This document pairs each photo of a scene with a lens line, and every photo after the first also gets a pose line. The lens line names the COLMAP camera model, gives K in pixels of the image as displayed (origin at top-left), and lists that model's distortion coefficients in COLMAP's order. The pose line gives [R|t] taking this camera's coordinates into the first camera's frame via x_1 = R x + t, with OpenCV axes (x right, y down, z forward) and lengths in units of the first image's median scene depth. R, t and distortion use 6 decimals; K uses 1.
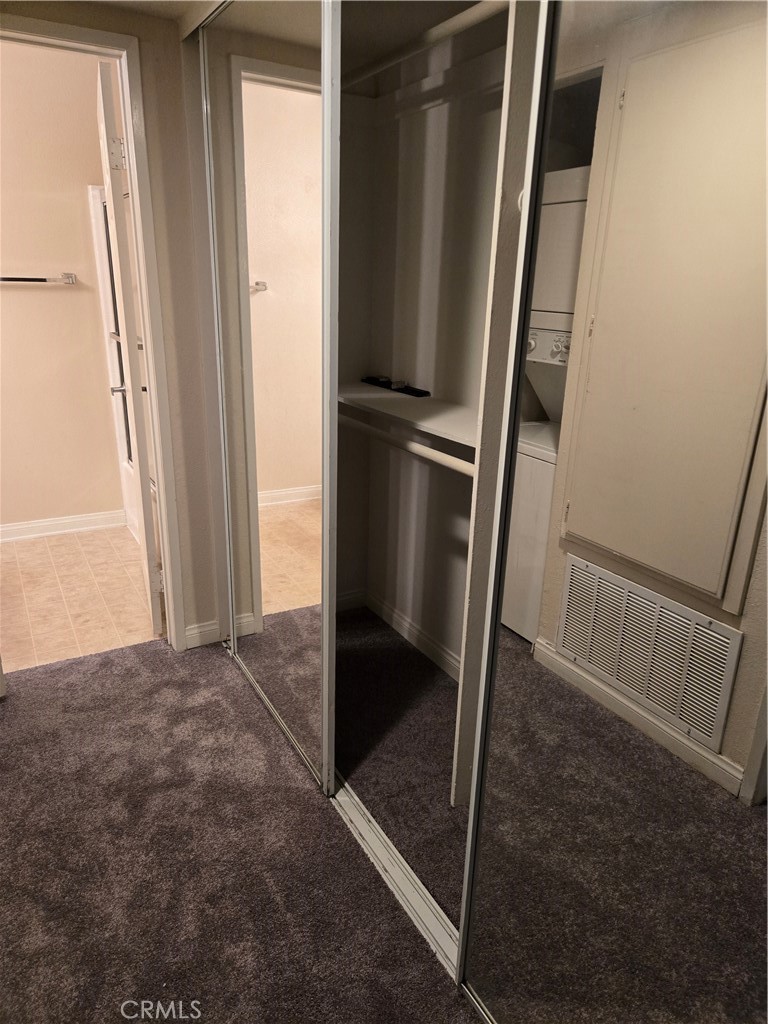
lens RADIAL K [[692.5, 0, 385.7], [0, 692.5, 512.6], [0, 0, 1]] dist [0.027987, -0.017330]
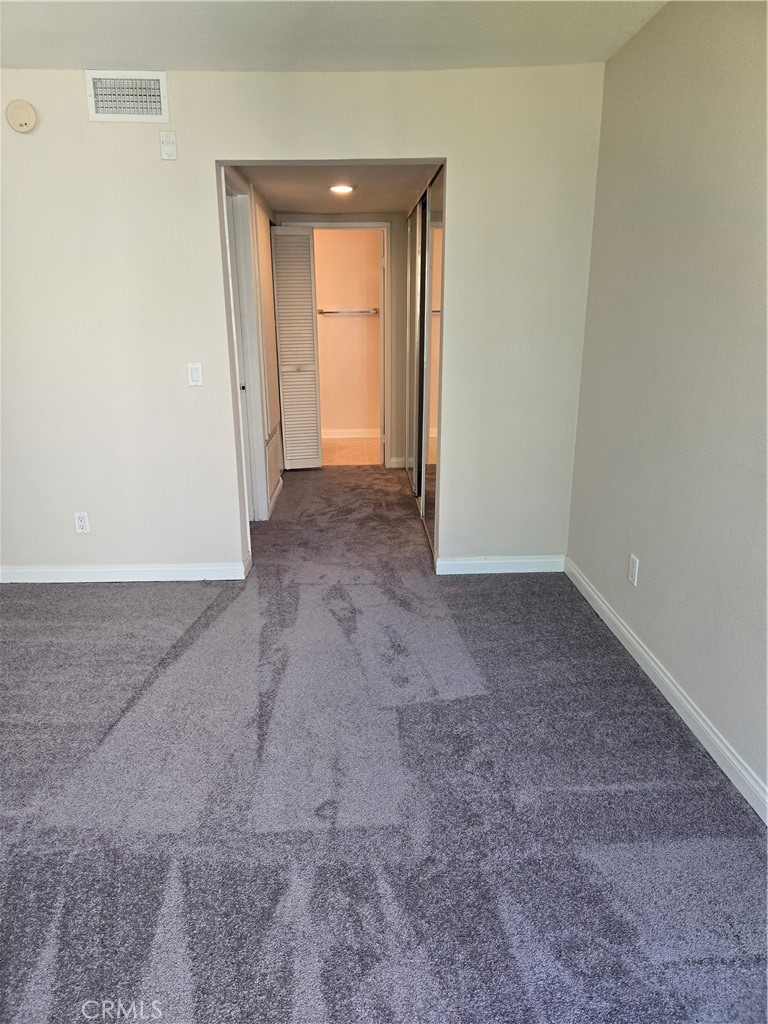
lens RADIAL K [[692.5, 0, 383.5], [0, 692.5, 514.0], [0, 0, 1]] dist [0.027987, -0.017330]
pose [[0.887489, 0.109245, -0.447692, 0.956134], [-0.121613, 0.992577, 0.001125, 0.449398], [0.444491, 0.053447, 0.894187, -1.376717]]
